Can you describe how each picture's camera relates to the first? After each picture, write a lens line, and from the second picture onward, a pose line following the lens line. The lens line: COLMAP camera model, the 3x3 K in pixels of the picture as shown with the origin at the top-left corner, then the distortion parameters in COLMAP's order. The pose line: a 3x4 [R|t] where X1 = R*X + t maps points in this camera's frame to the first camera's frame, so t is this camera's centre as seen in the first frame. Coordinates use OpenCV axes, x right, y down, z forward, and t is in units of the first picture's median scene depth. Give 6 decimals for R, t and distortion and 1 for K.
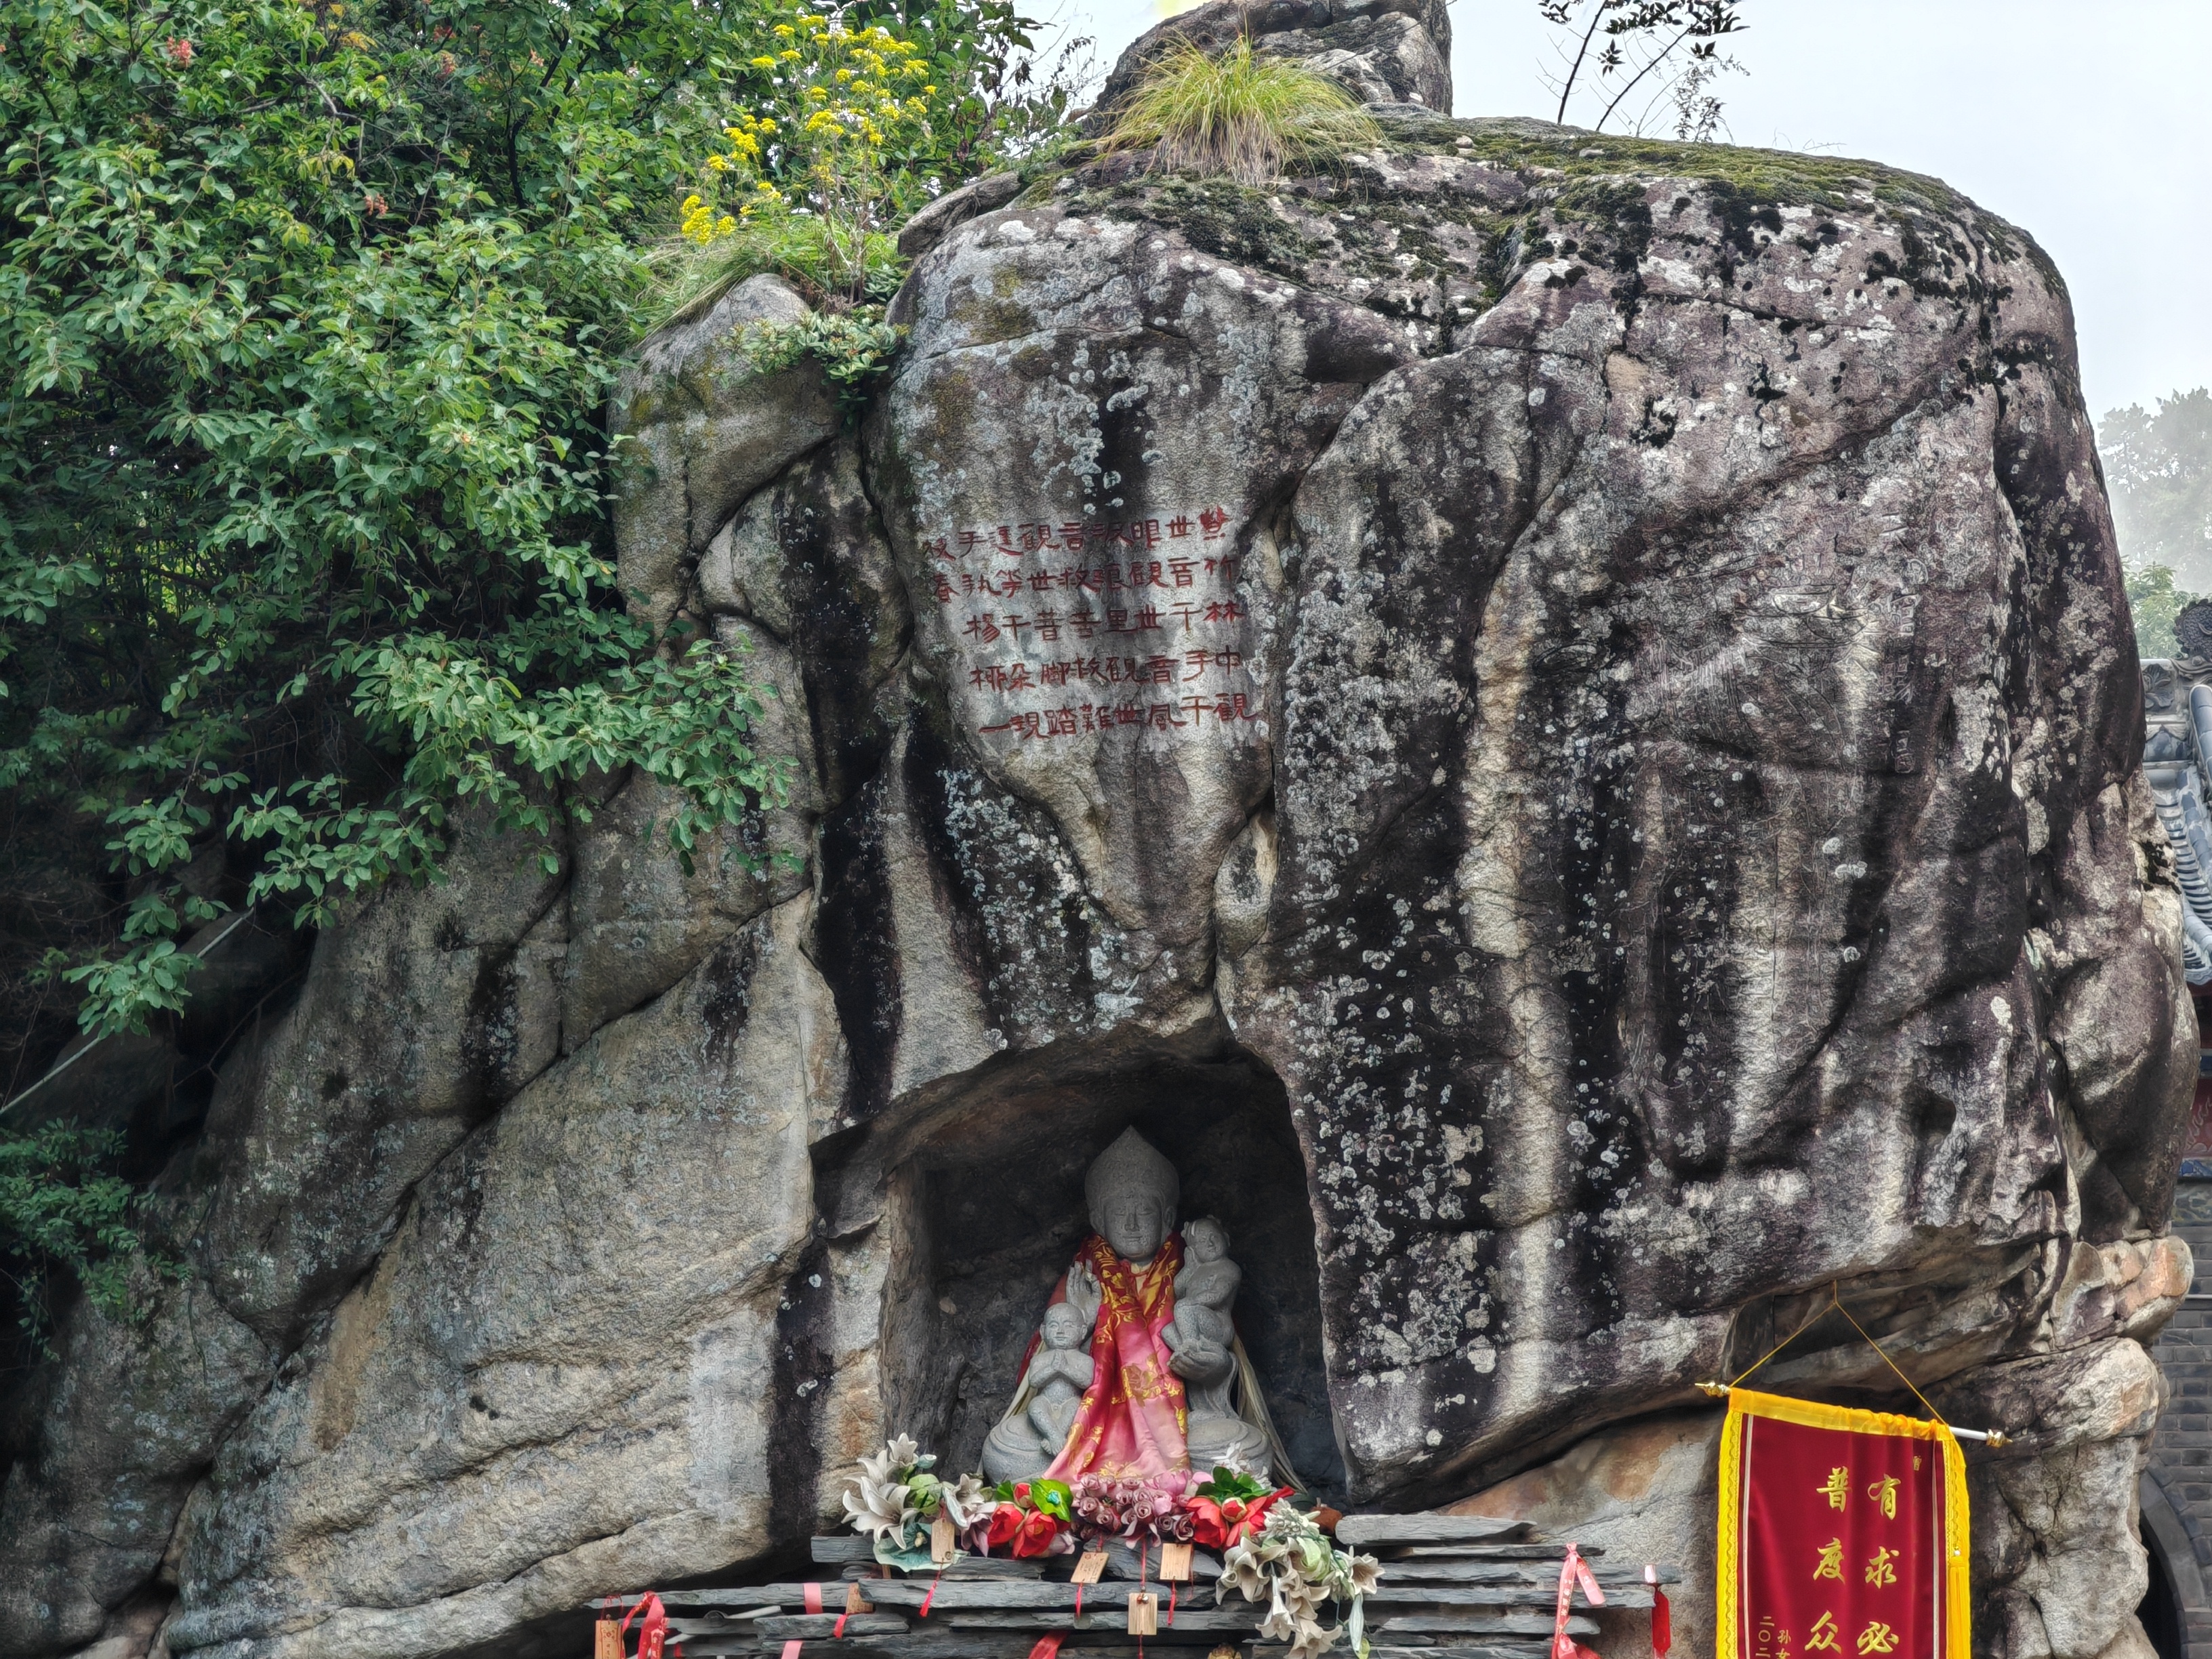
lens RADIAL K [[4562.0, 0, 1104.9], [0, 4562.0, 828.4], [0, 0, 1]] dist [0.137842, 0.000000]
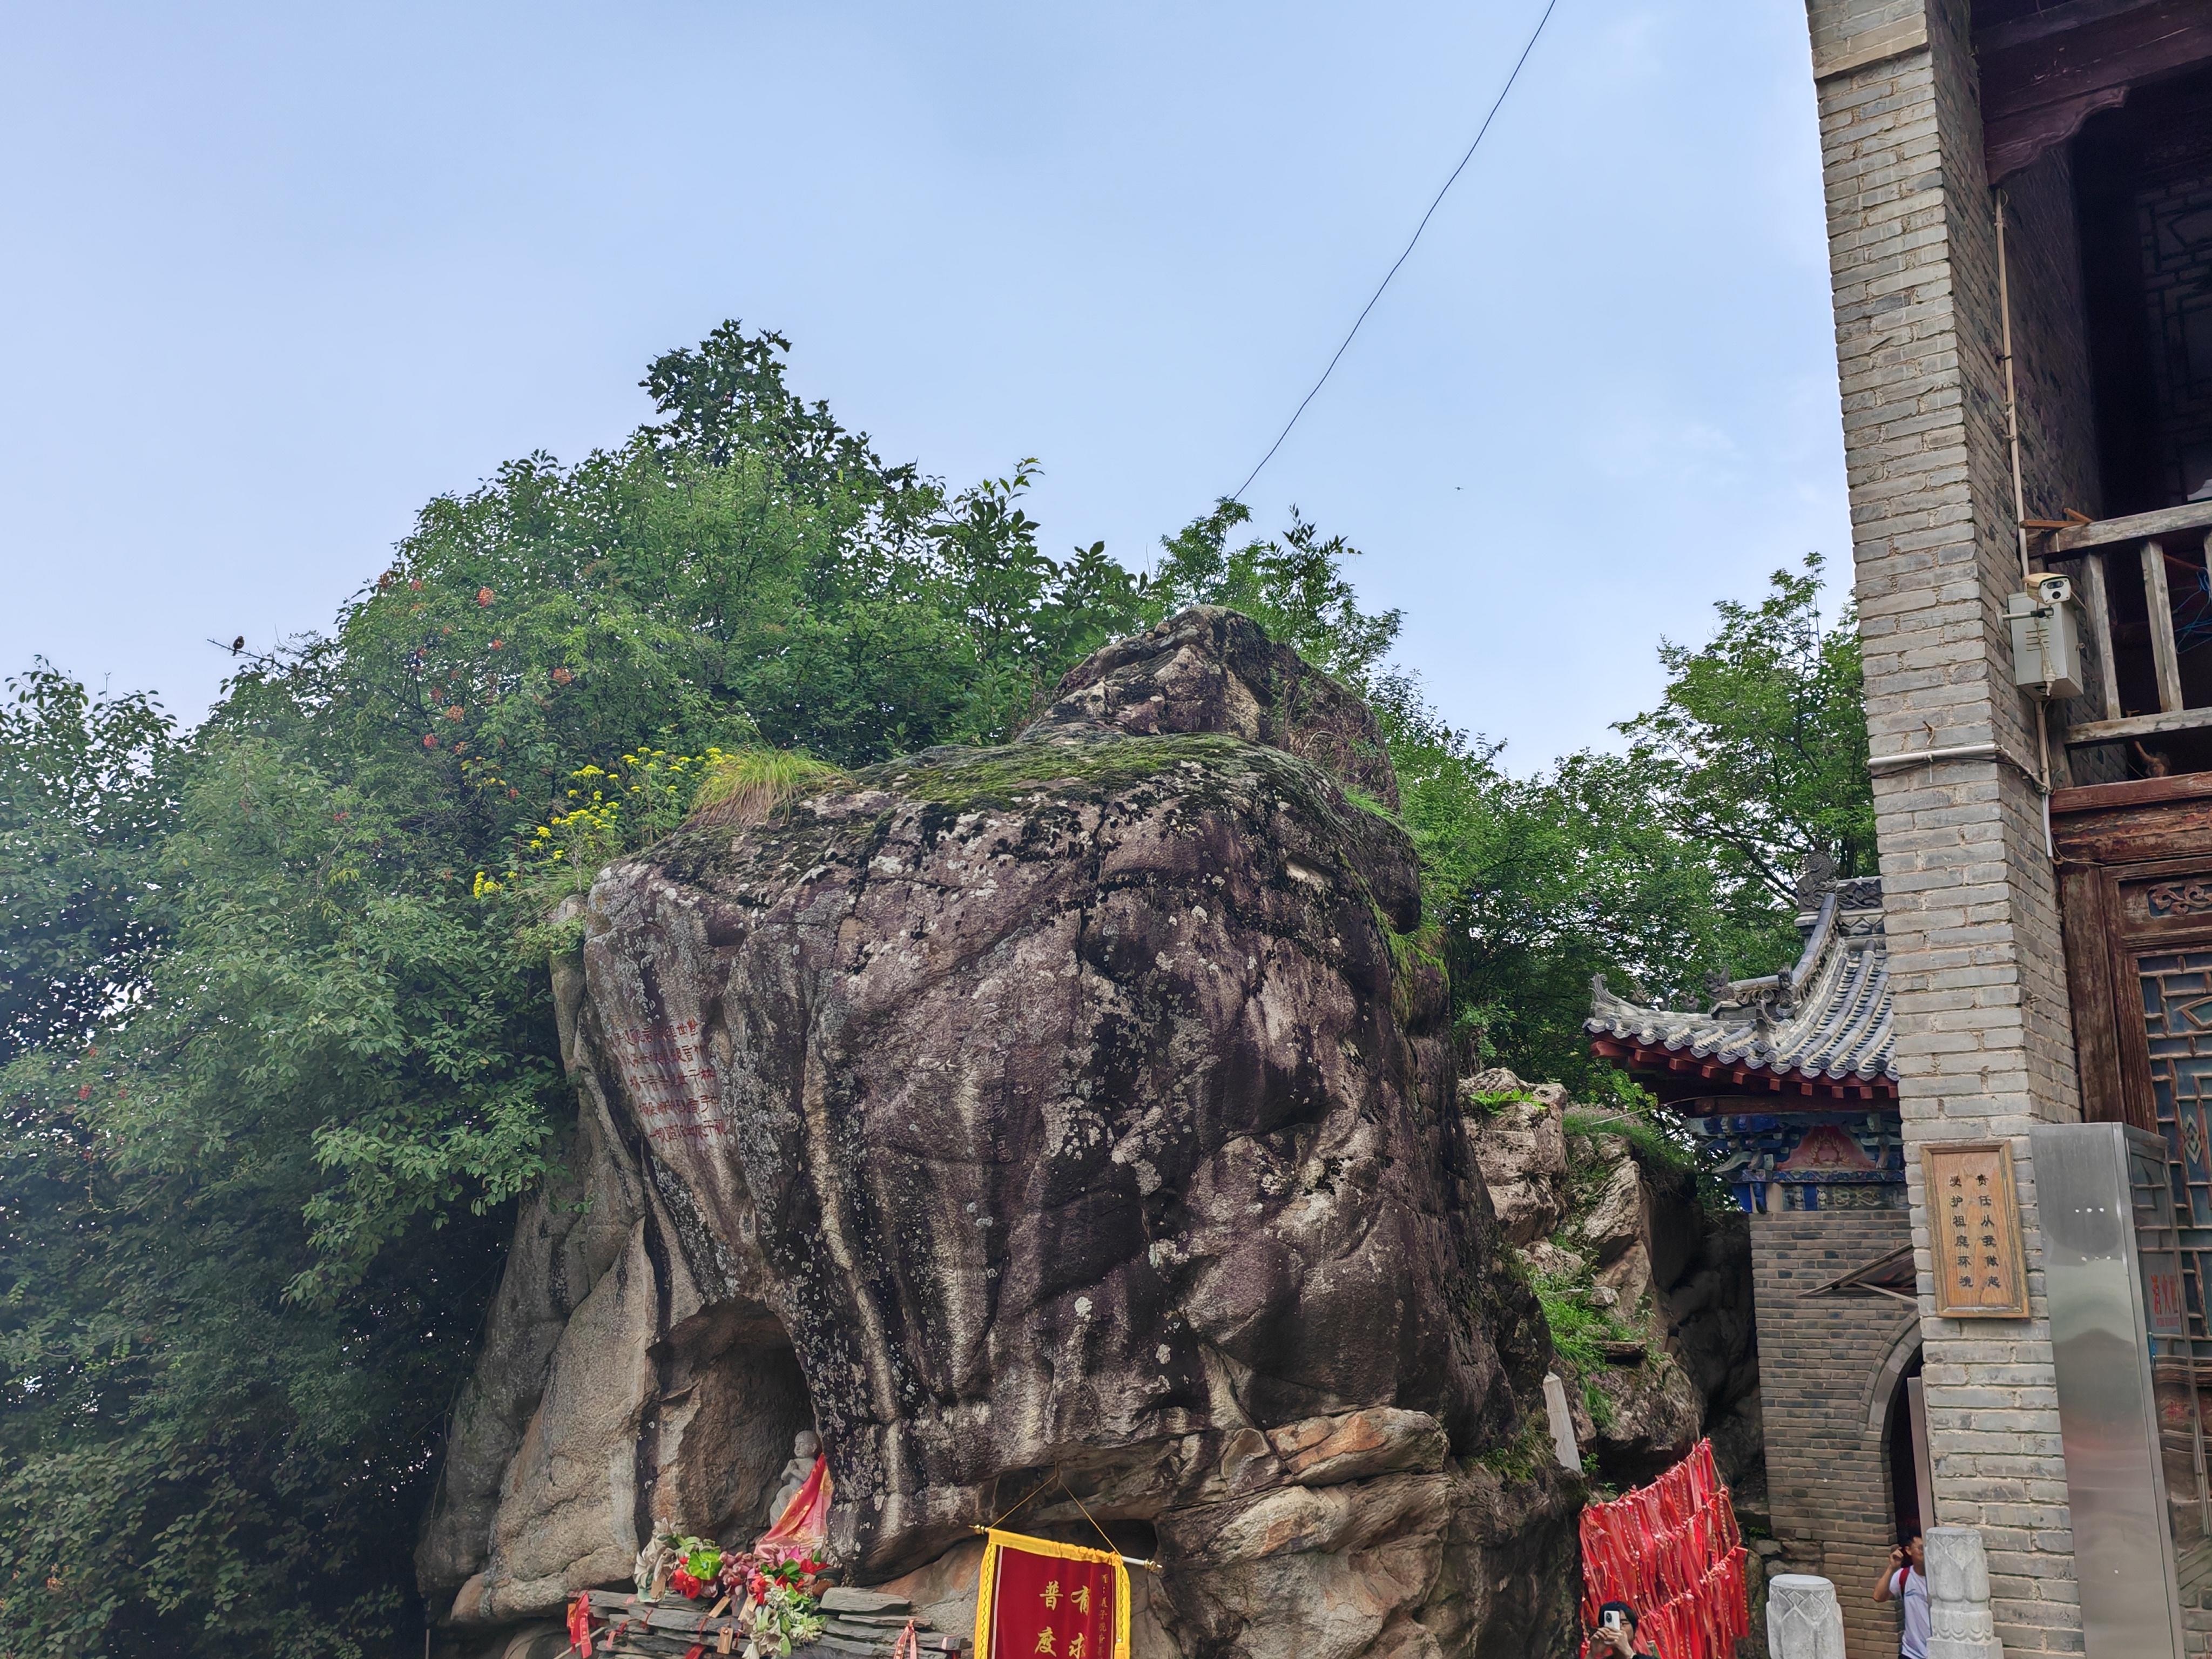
lens RADIAL K [[2067.3, 0, 1106.9], [0, 2067.3, 809.5], [0, 0, 1]] dist [0.006189, 0.000000]
pose [[0.874957, -0.109023, -0.471768, 0.555876], [0.087614, 0.993886, -0.067190, -0.082404], [0.476209, 0.017455, 0.879159, 0.361150]]
